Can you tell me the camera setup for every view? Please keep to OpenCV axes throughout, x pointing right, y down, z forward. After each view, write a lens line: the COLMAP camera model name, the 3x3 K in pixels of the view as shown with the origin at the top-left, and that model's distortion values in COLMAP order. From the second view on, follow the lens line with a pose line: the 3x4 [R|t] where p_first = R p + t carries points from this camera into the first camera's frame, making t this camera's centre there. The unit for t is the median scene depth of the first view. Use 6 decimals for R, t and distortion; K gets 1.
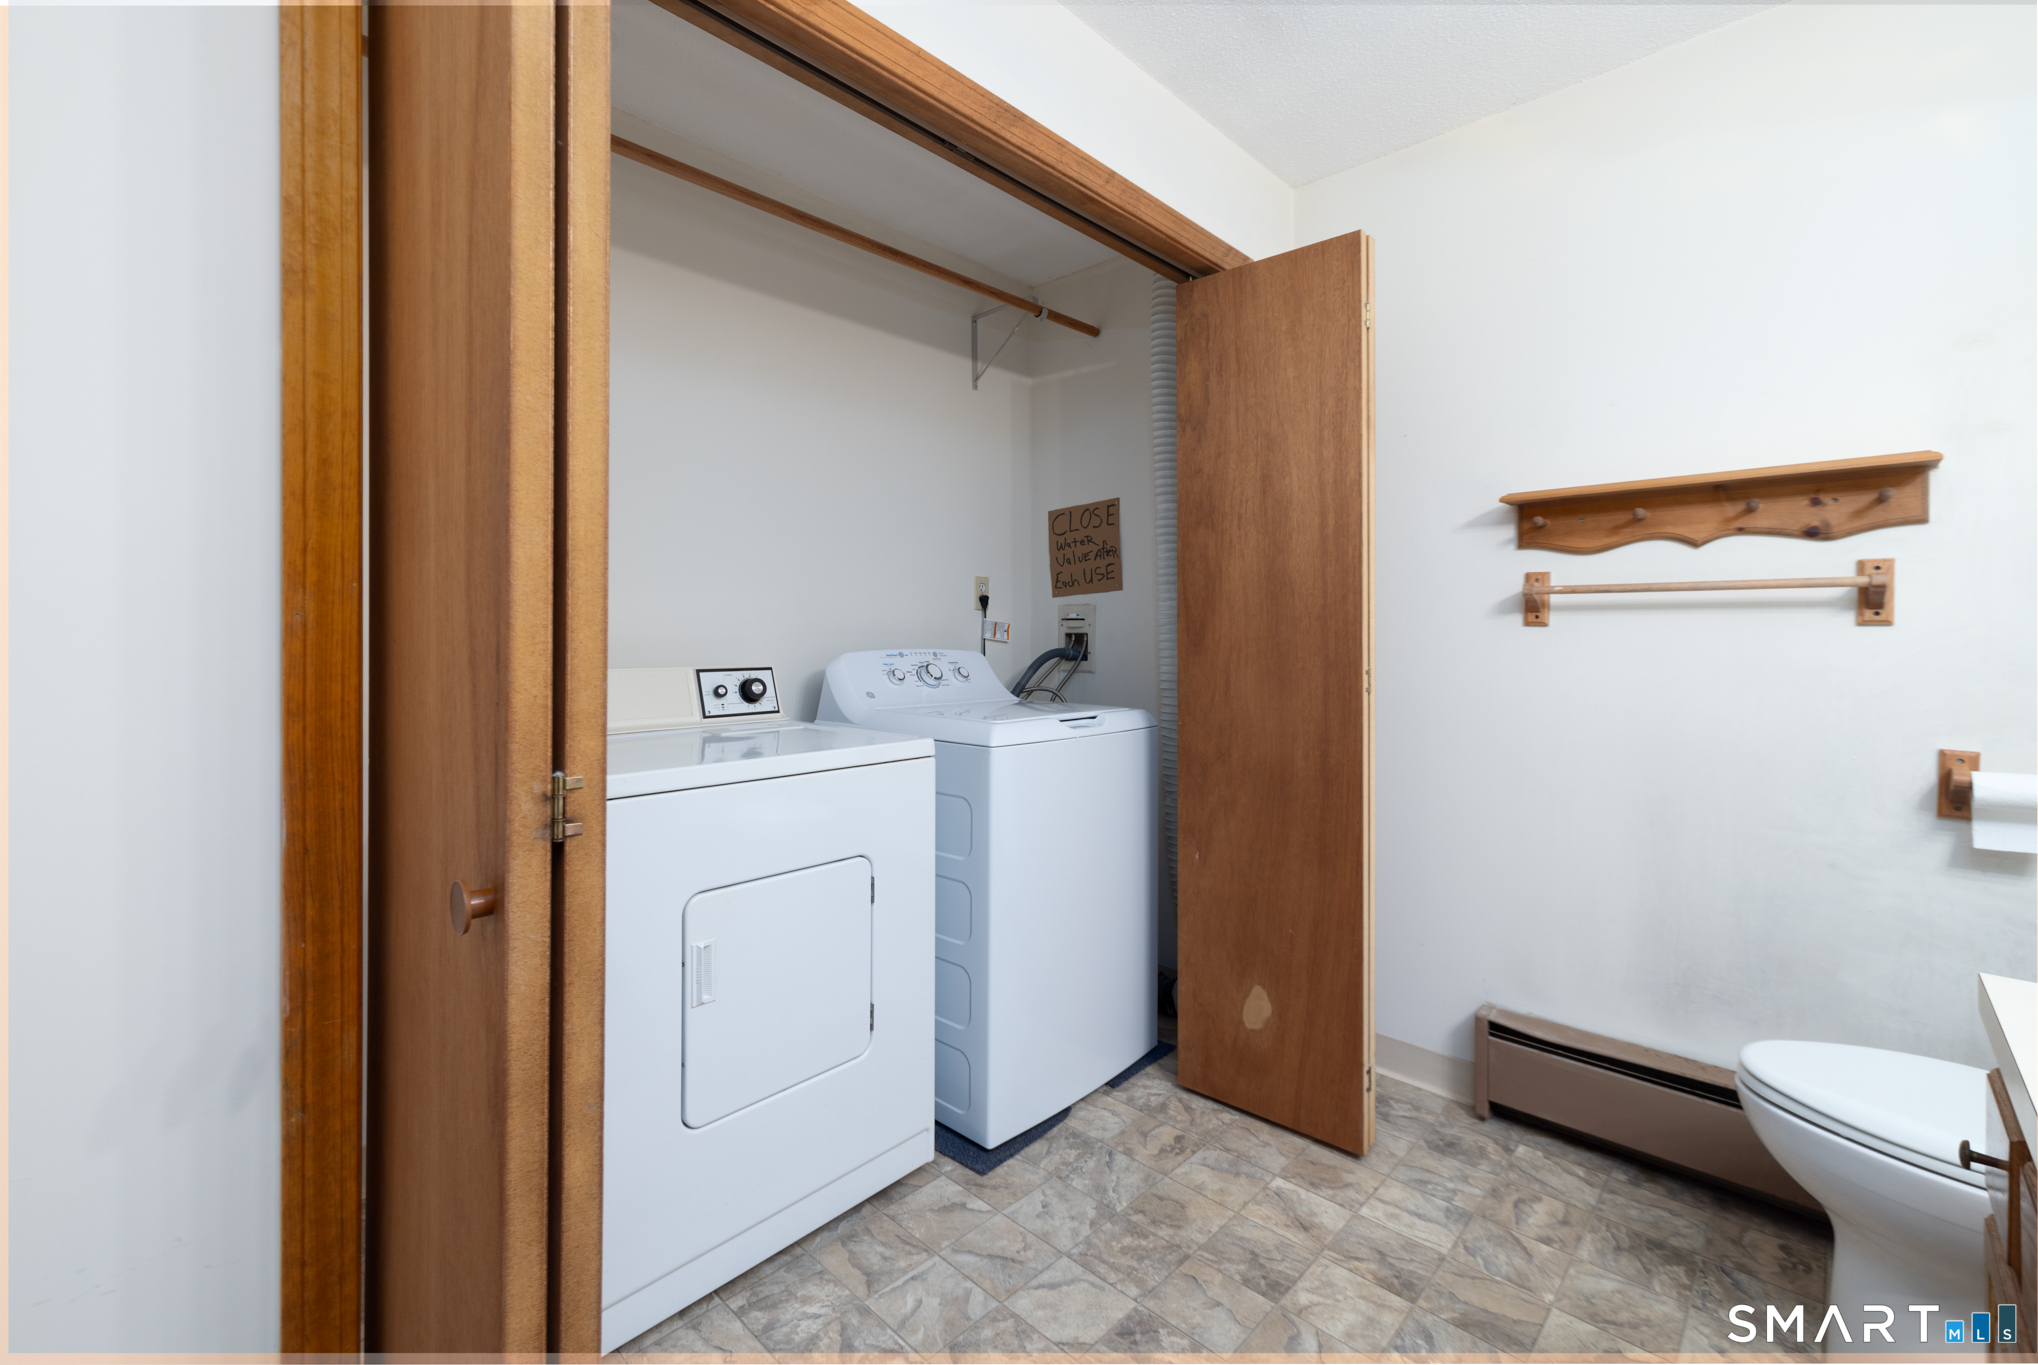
lens RADIAL K [[872.1, 0, 1021.9], [0, 872.1, 647.9], [0, 0, 1]] dist [0.025820, 0.000114]
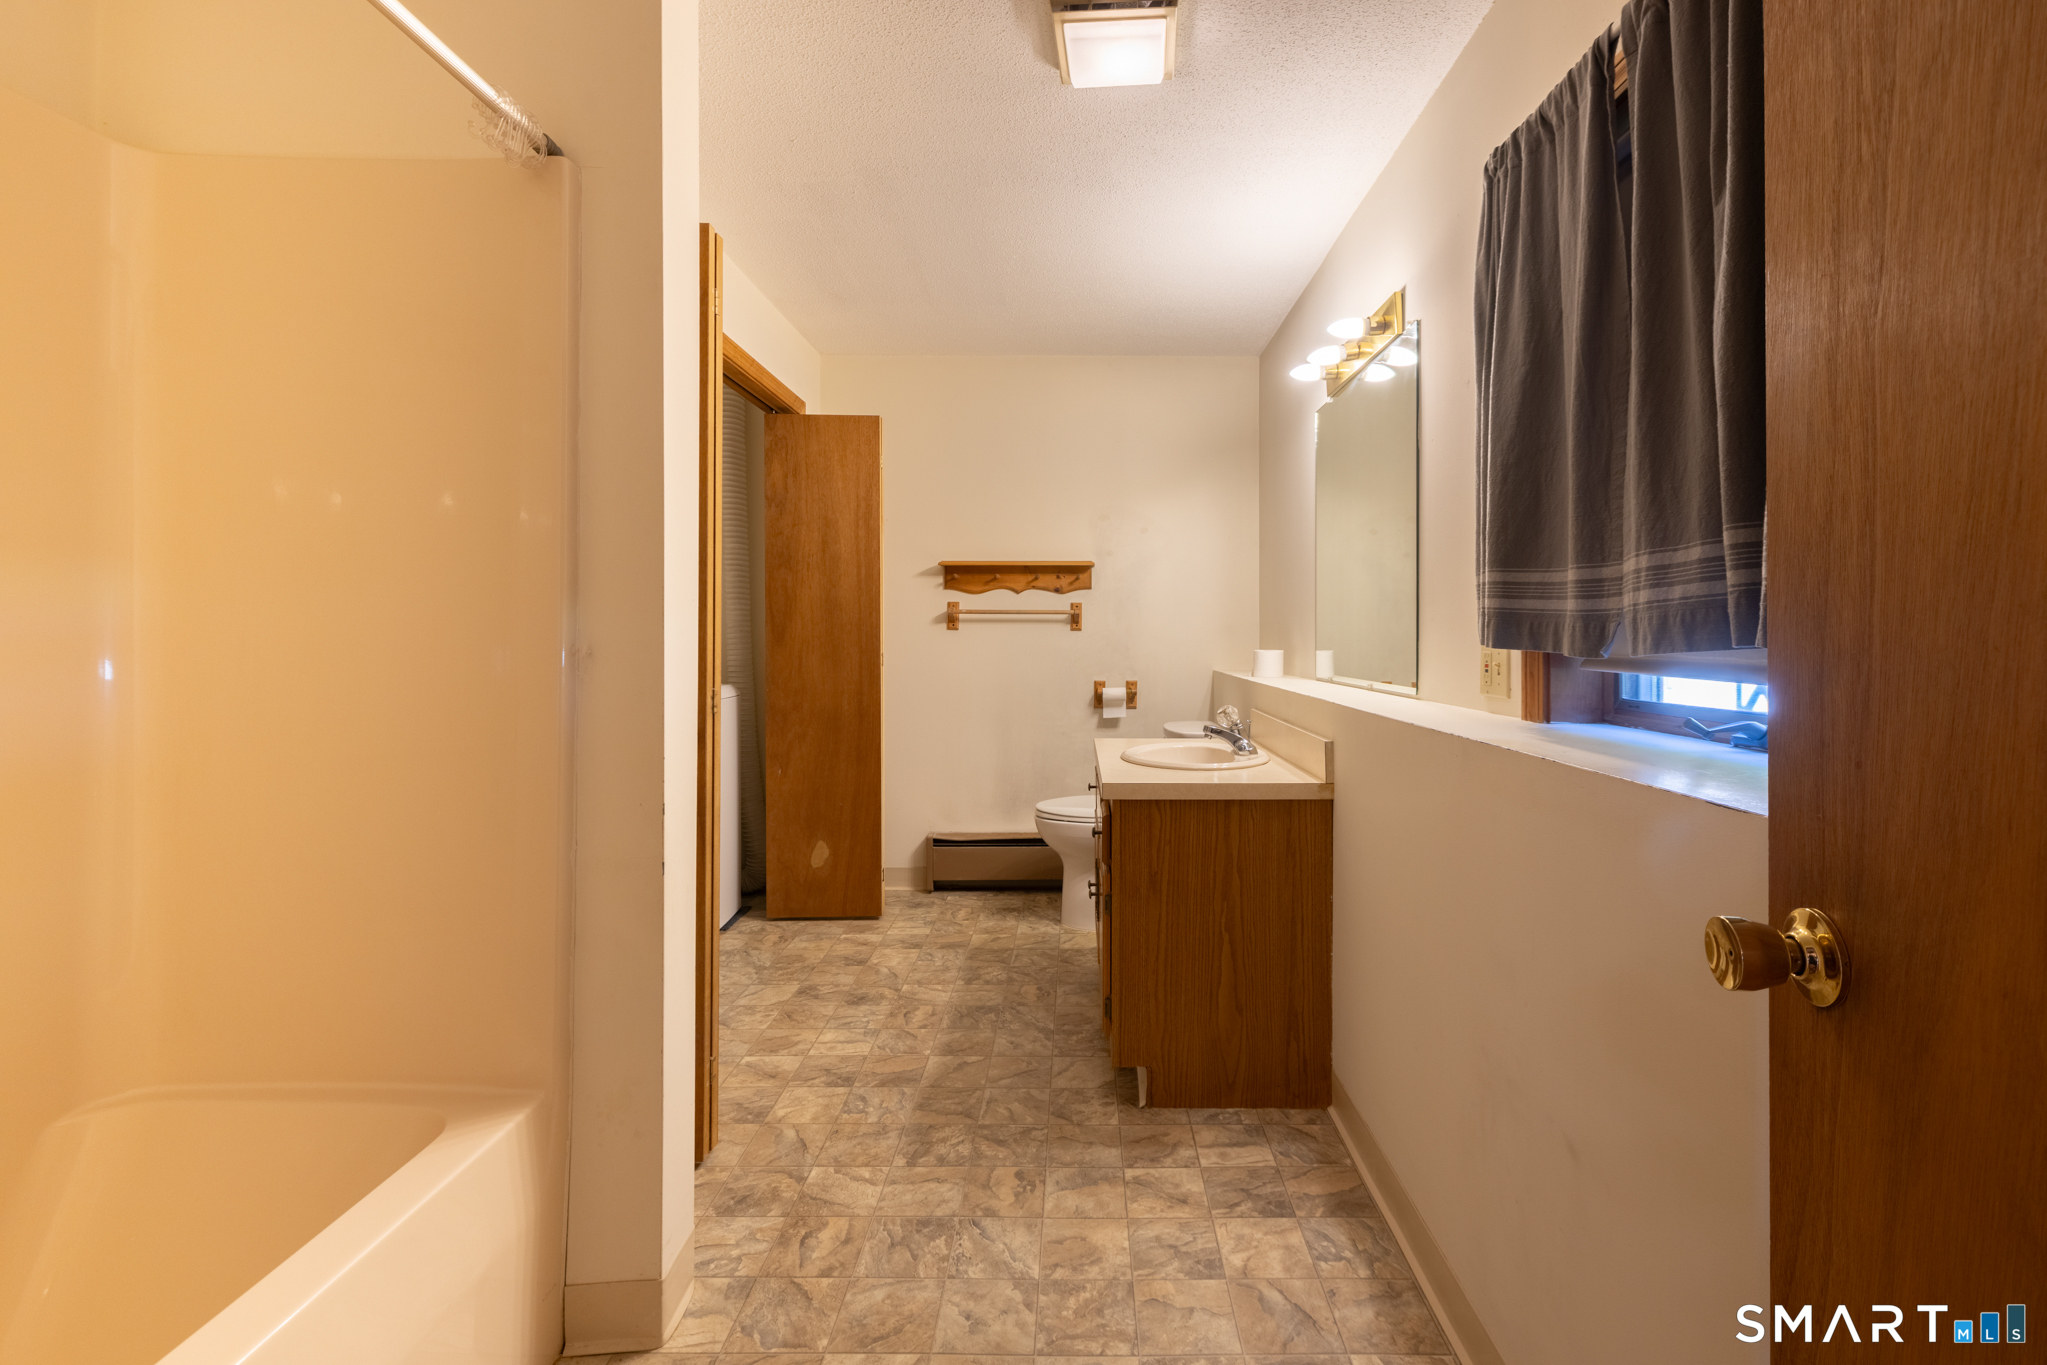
lens RADIAL K [[1423.8, 0, 1023.5], [0, 1423.8, 682.5], [0, 0, 1]] dist [-0.000249, -0.000041]
pose [[0.749468, -0.024417, 0.661590, -1.307729], [0.003708, 0.999459, 0.032686, -0.010978], [-0.662030, -0.022044, 0.749153, -1.377879]]
